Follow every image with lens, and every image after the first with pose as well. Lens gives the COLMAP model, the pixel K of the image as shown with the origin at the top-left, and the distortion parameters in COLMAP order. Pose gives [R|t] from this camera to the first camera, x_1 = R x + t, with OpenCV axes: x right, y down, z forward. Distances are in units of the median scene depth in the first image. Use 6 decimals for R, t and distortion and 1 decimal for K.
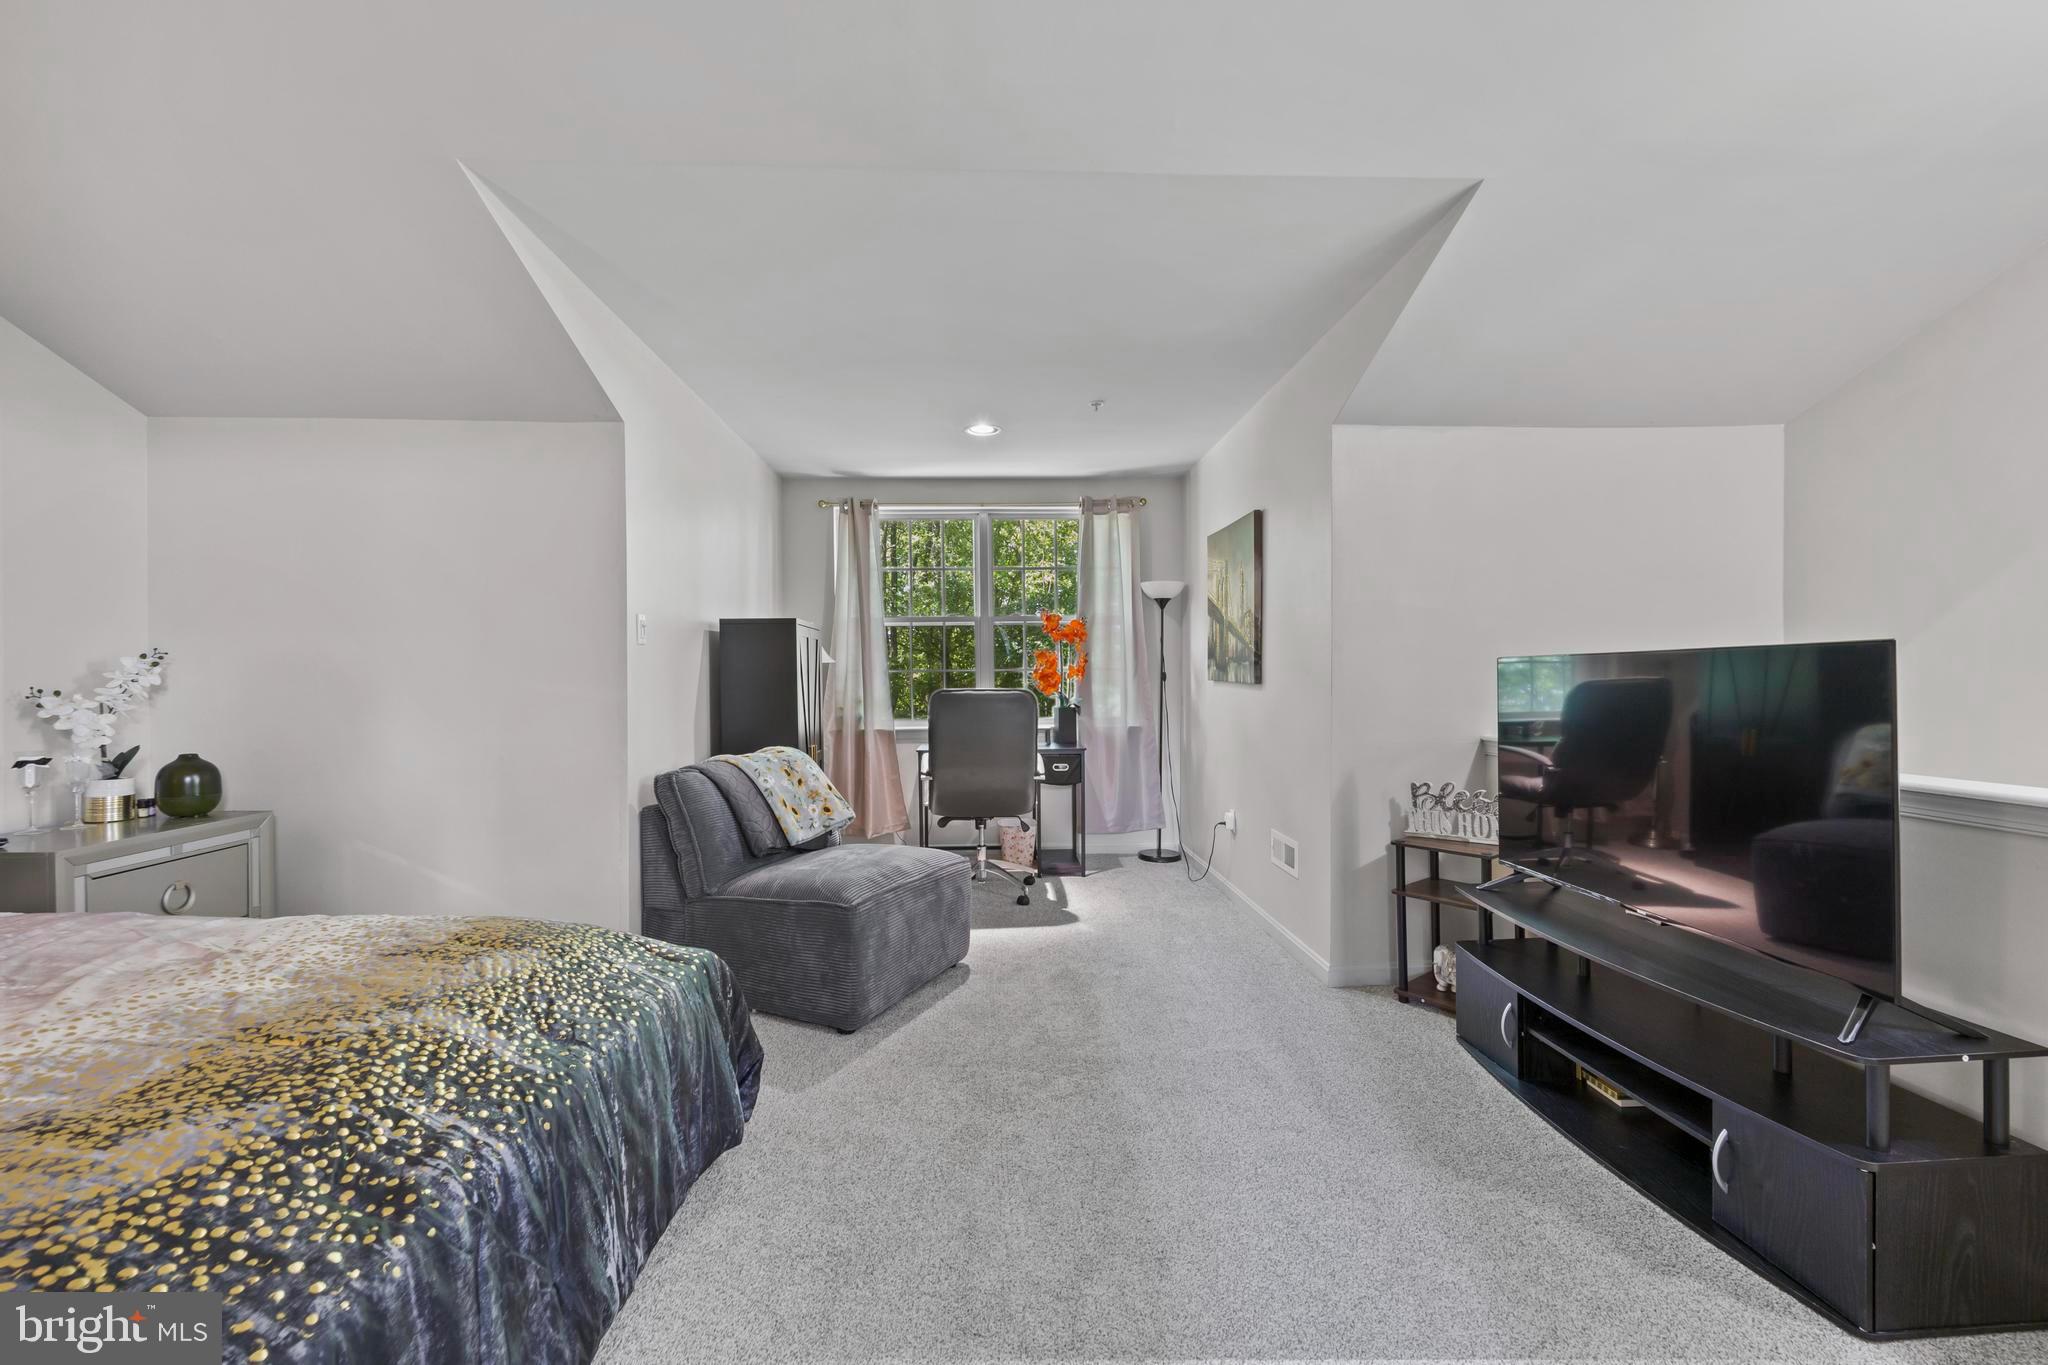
lens RADIAL K [[819.1, 0, 1018.3], [0, 819.1, 688.4], [0, 0, 1]] dist [-0.001458, 0.000109]
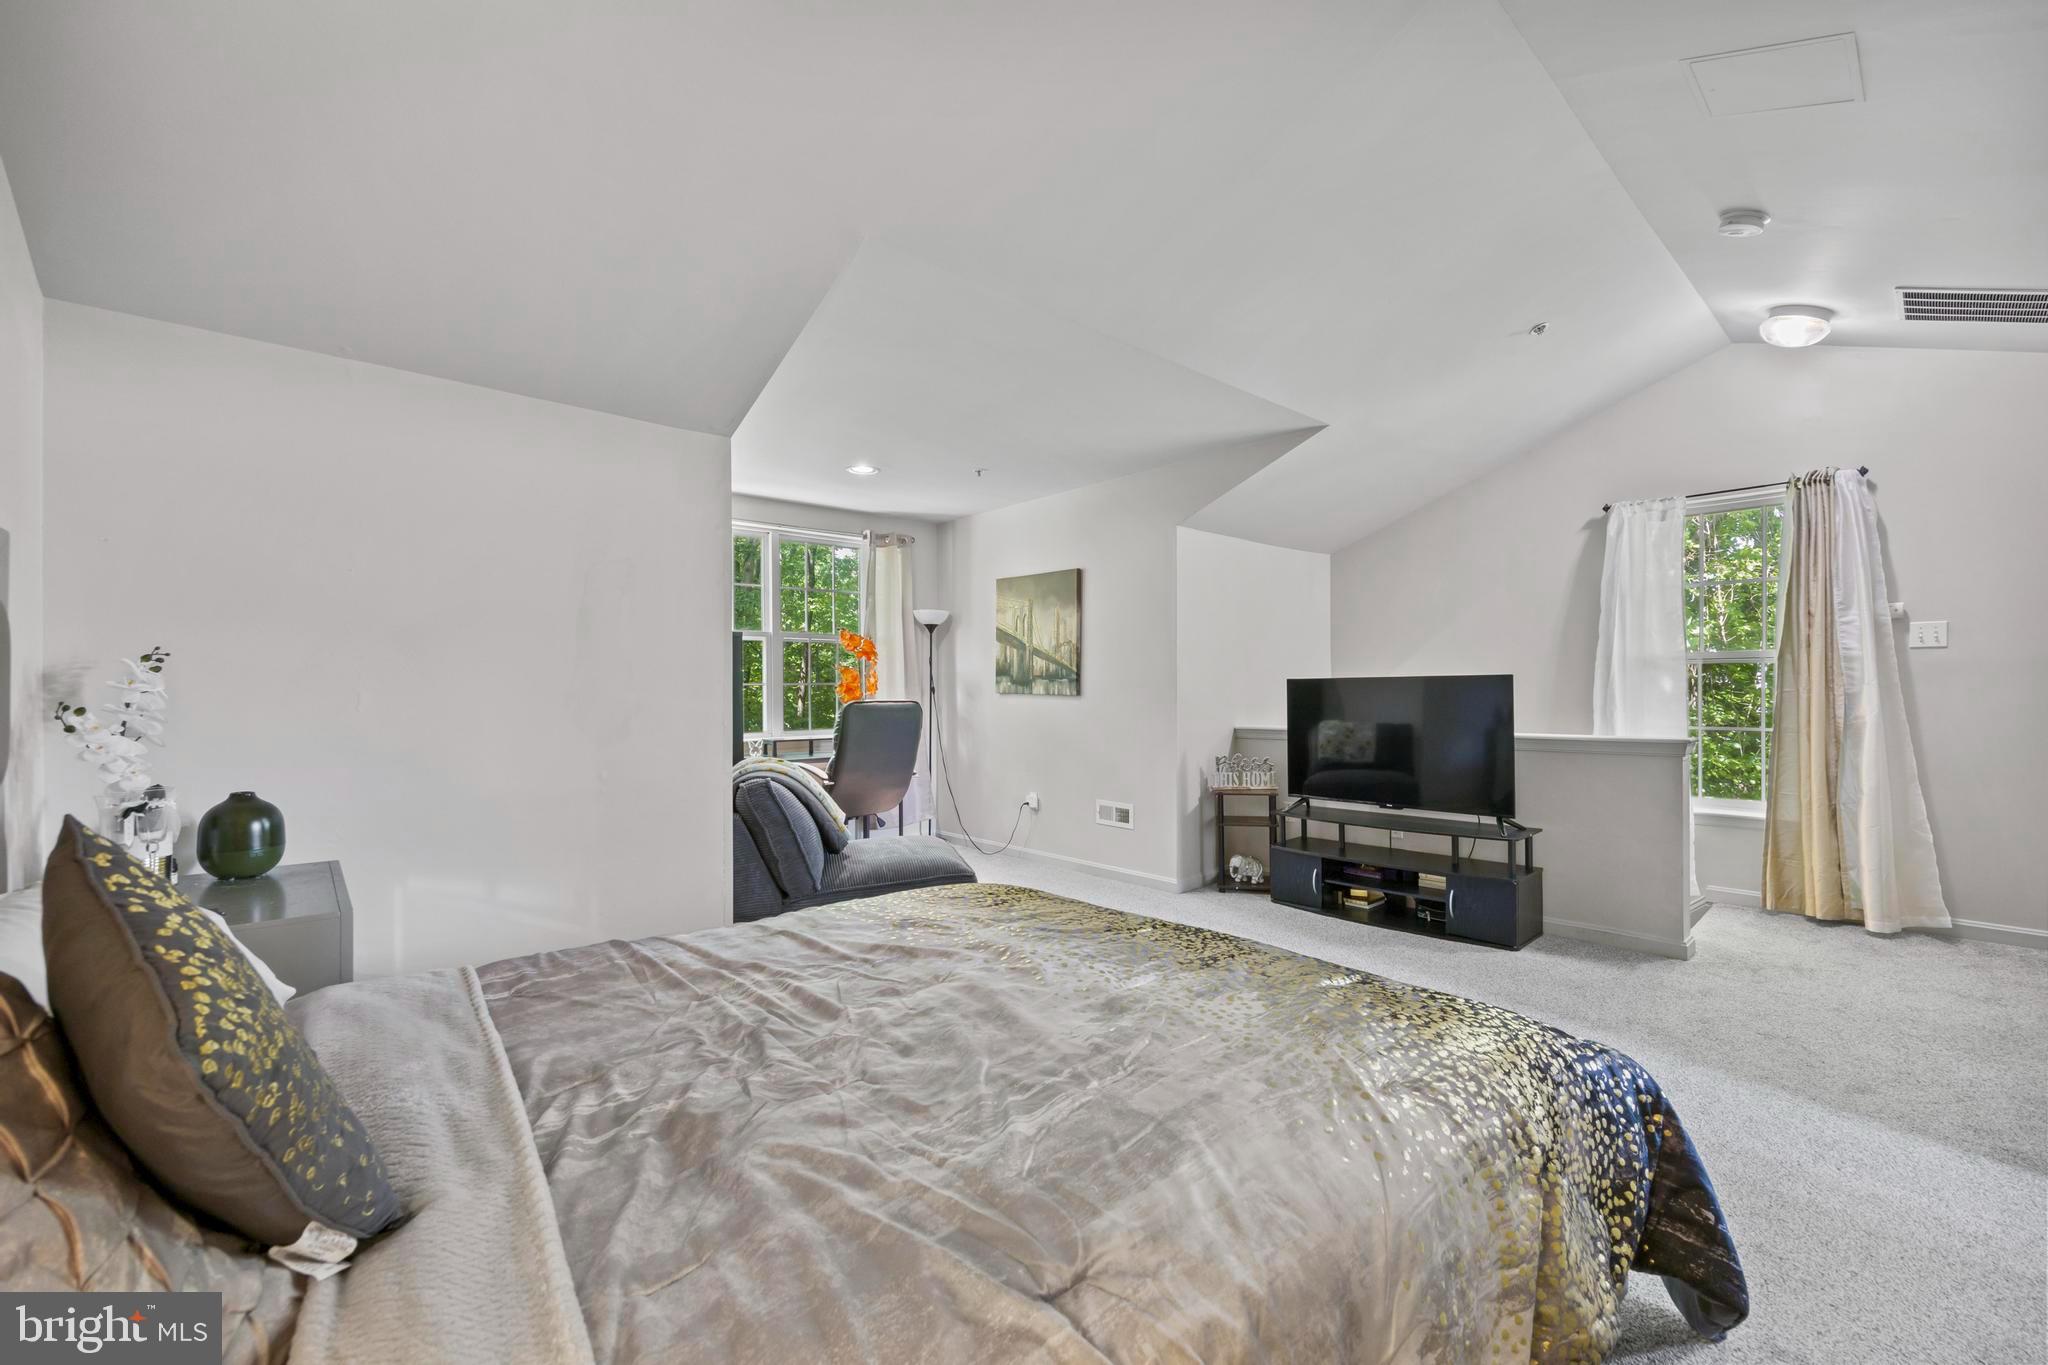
lens RADIAL K [[831.0, 0, 1024.0], [0, 831.0, 682.5], [0, 0, 1]] dist [-0.000585, -0.000038]
pose [[0.774363, 0.007277, 0.632700, -0.940605], [0.008757, 0.999715, -0.022216, 0.004666], [-0.632681, 0.022743, 0.774078, -0.023794]]
